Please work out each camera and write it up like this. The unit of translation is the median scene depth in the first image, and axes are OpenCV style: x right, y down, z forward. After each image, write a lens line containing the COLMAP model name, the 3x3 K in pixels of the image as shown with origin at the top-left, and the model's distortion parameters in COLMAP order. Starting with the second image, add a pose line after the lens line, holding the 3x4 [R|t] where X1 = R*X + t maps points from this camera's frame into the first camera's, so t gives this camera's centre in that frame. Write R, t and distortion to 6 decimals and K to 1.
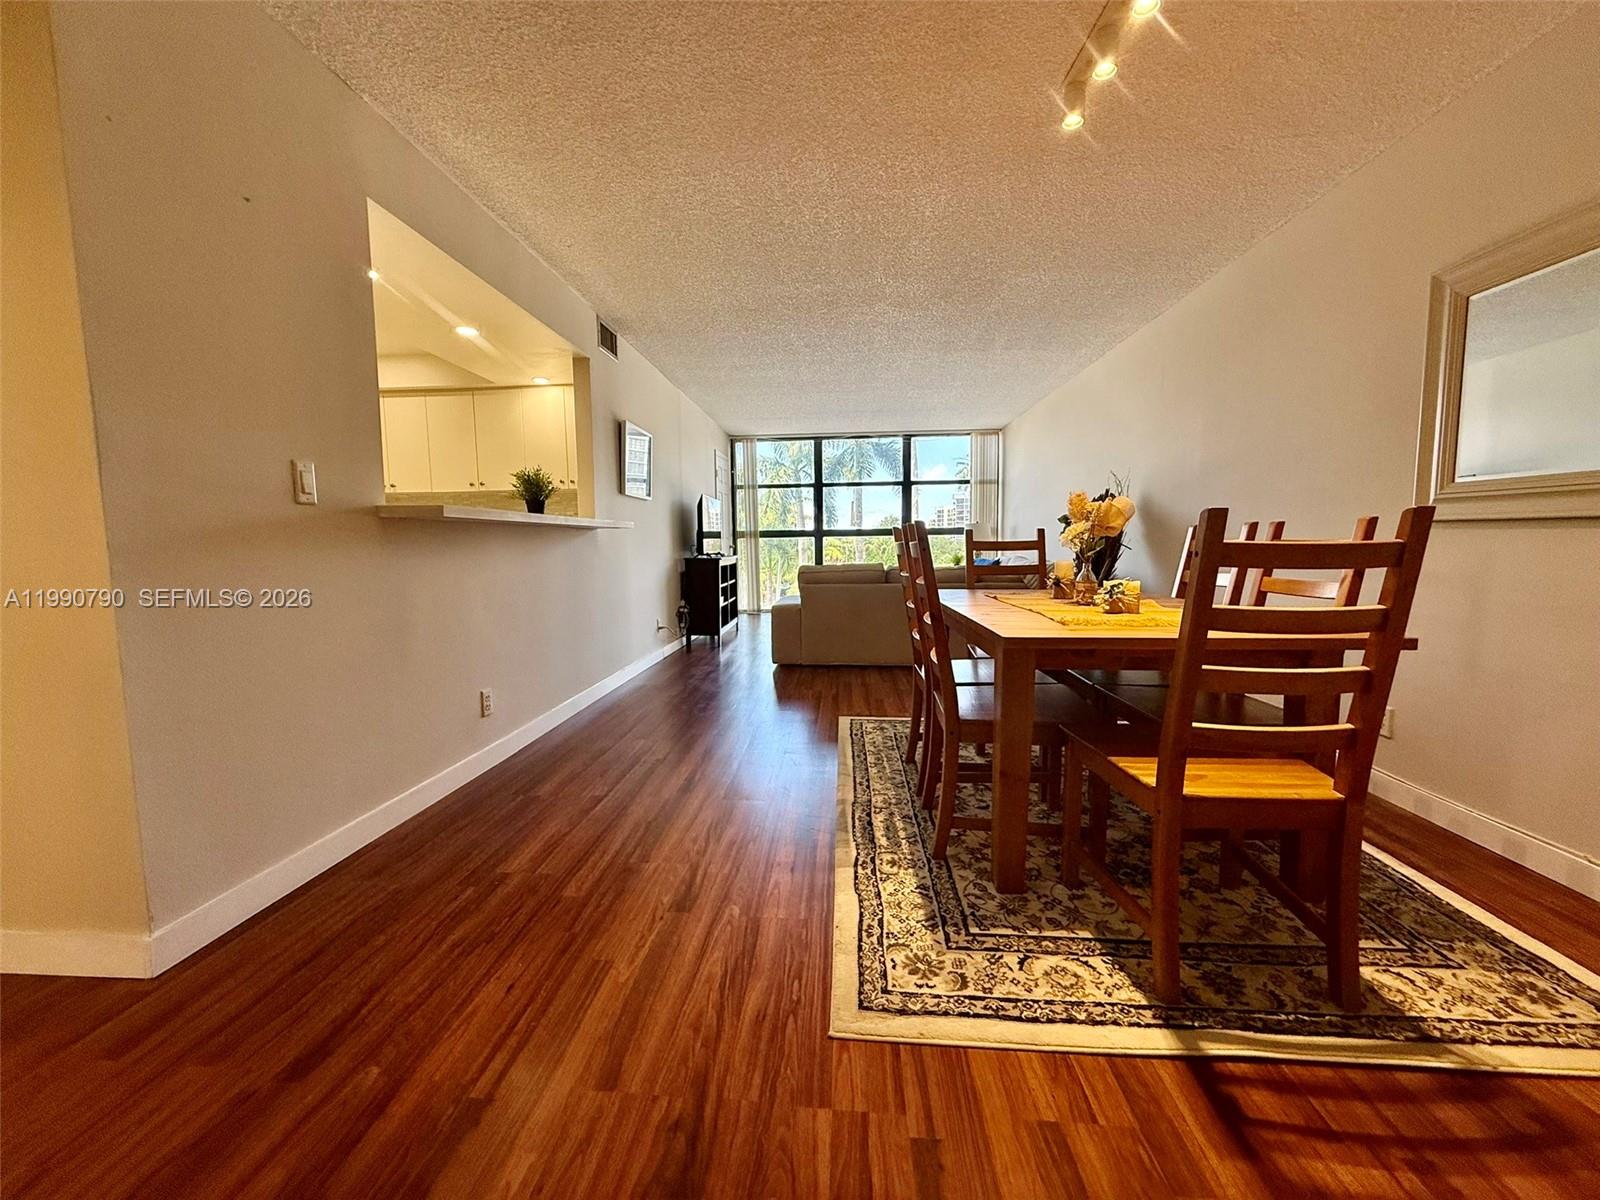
lens RADIAL K [[633.2, 0, 788.2], [0, 633.2, 598.3], [0, 0, 1]] dist [-0.001914, 0.000947]
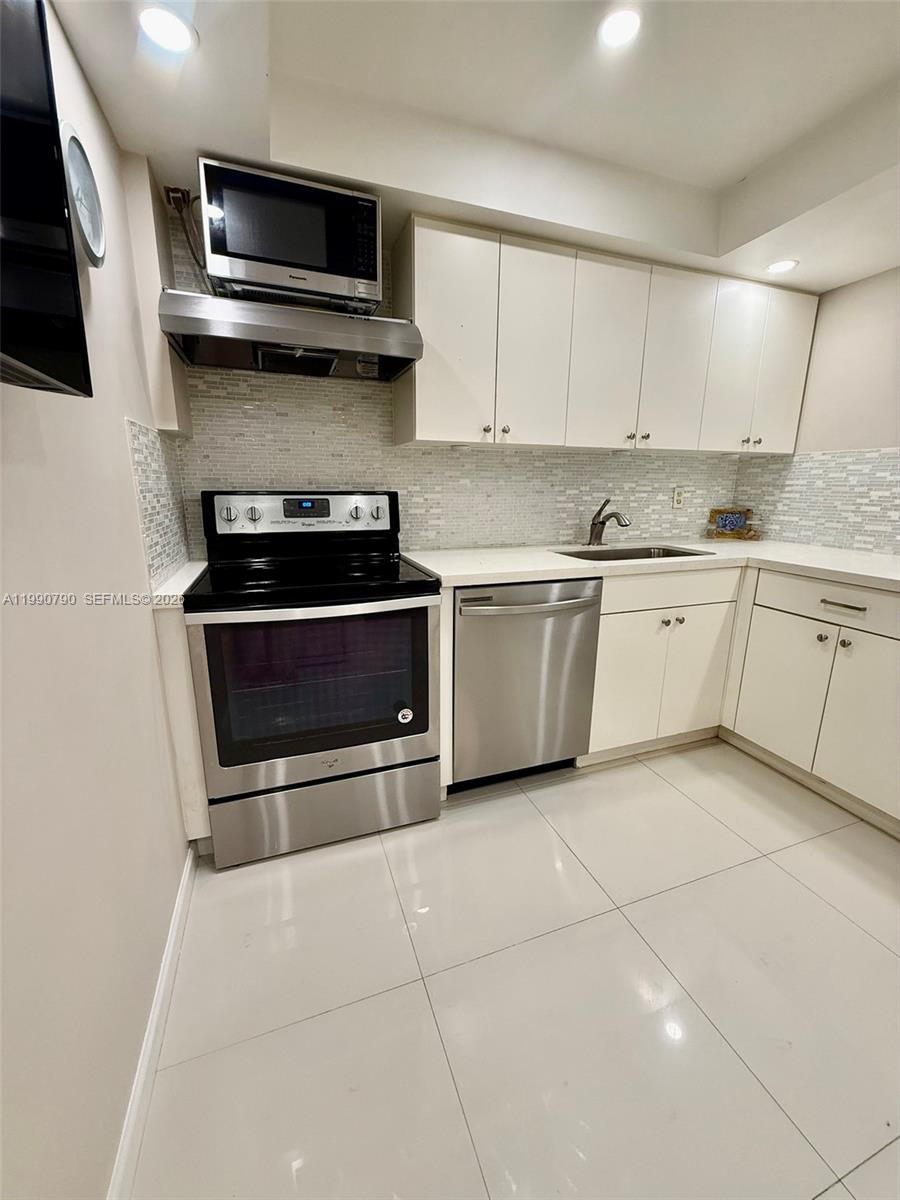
lens RADIAL K [[474.9, 0, 451.5], [0, 474.9, 598.1], [0, 0, 1]] dist [-0.001914, 0.000947]
pose [[0.907945, -0.081843, 0.411021, -2.251240], [0.015229, 0.986541, 0.162801, -0.281416], [-0.418814, -0.141555, 0.896971, 1.723530]]
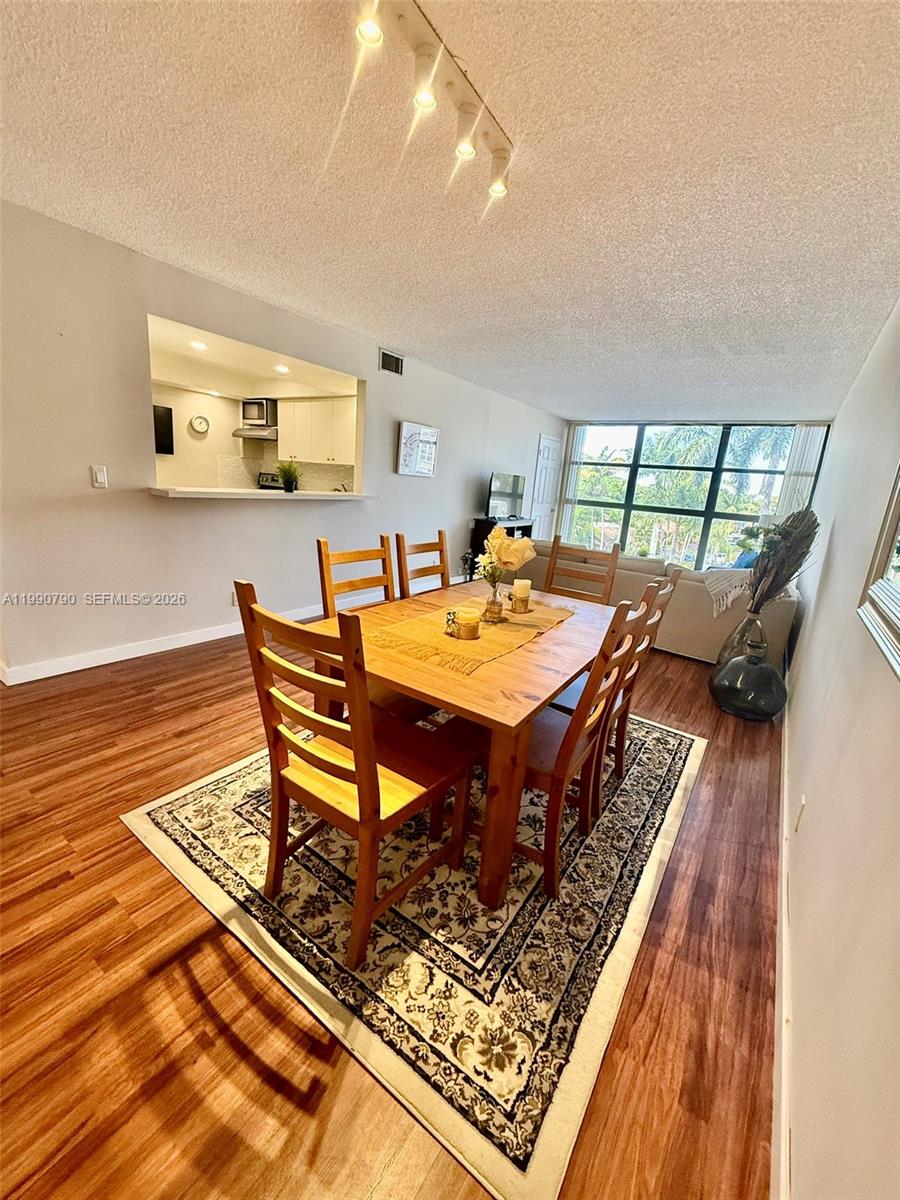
lens RADIAL K [[474.9, 0, 449.9], [0, 474.9, 594.2], [0, 0, 1]] dist [-0.001914, 0.000947]
pose [[0.859714, 0.195804, -0.471754, 1.048391], [-0.130639, 0.977176, 0.167510, -0.232517], [0.493786, -0.082382, 0.865672, 0.229994]]
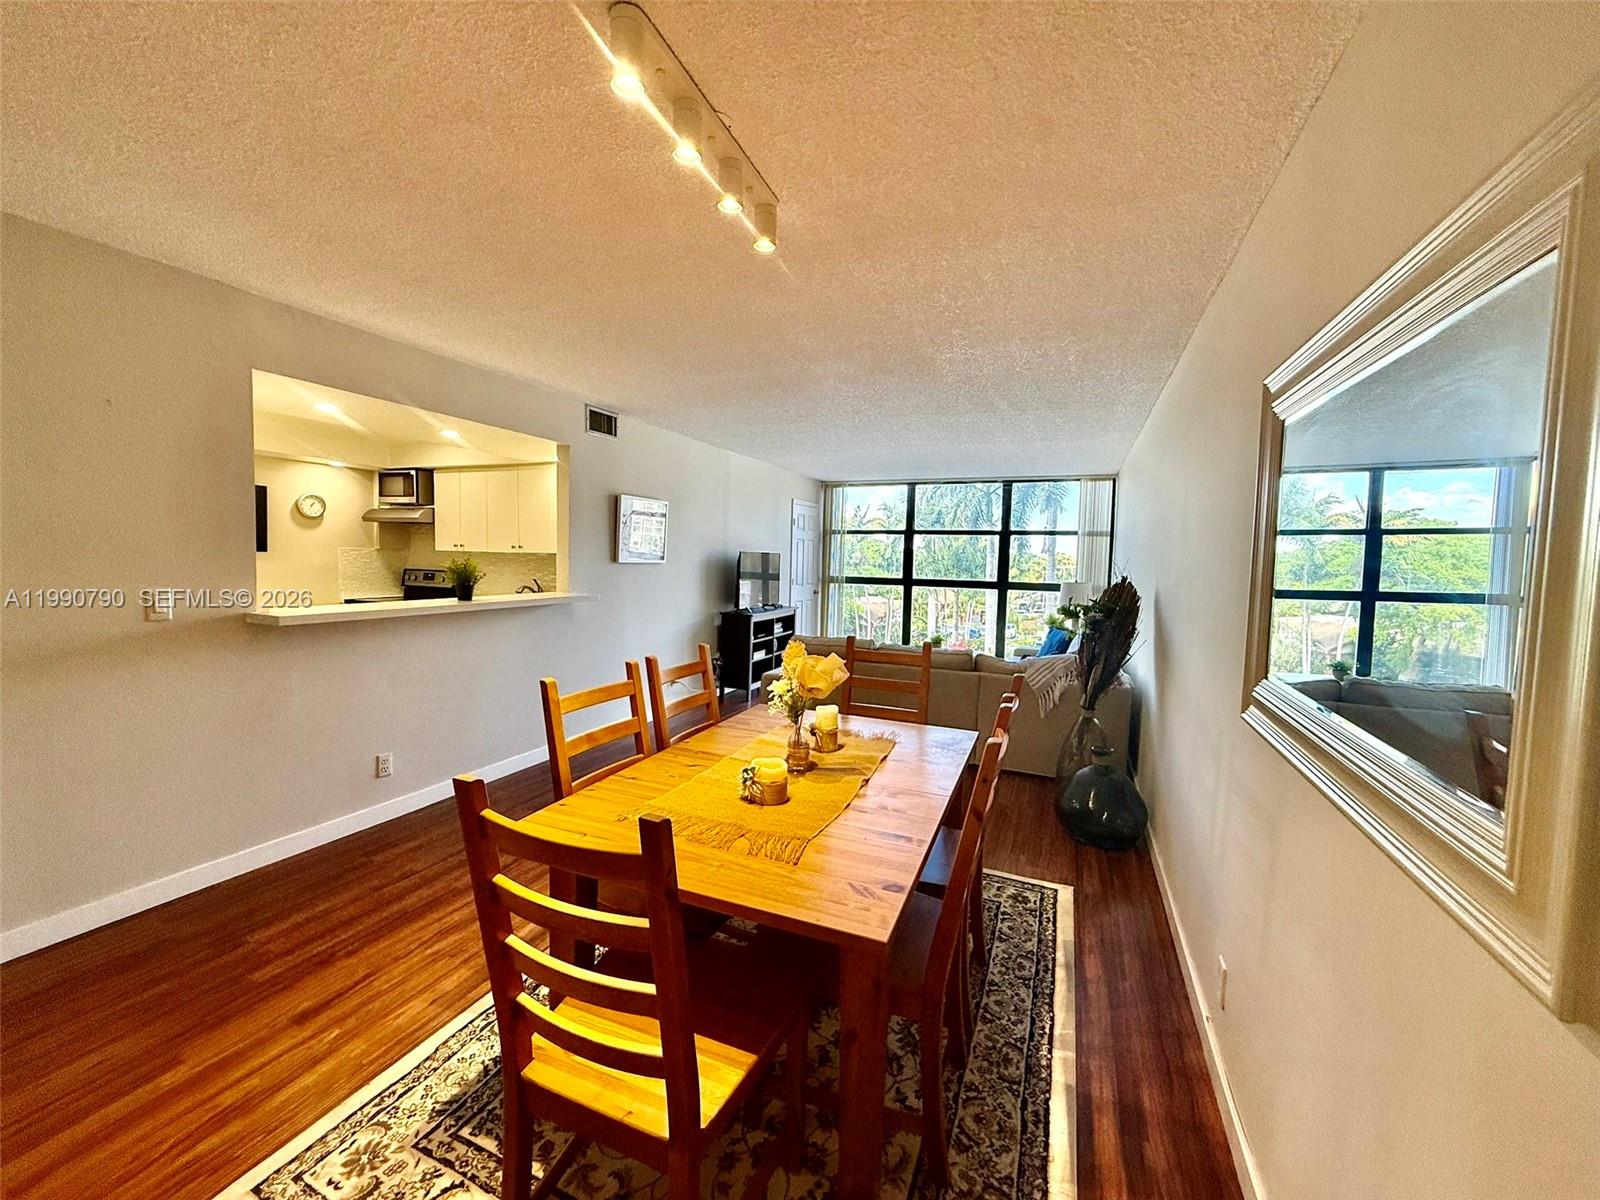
lens RADIAL K [[633.2, 0, 793.4], [0, 633.2, 595.8], [0, 0, 1]] dist [-0.001914, 0.000947]
pose [[0.946058, 0.053633, -0.319528, 0.940396], [-0.061653, 0.997984, -0.015029, -0.279160], [0.318078, 0.033918, 0.947458, 0.199077]]
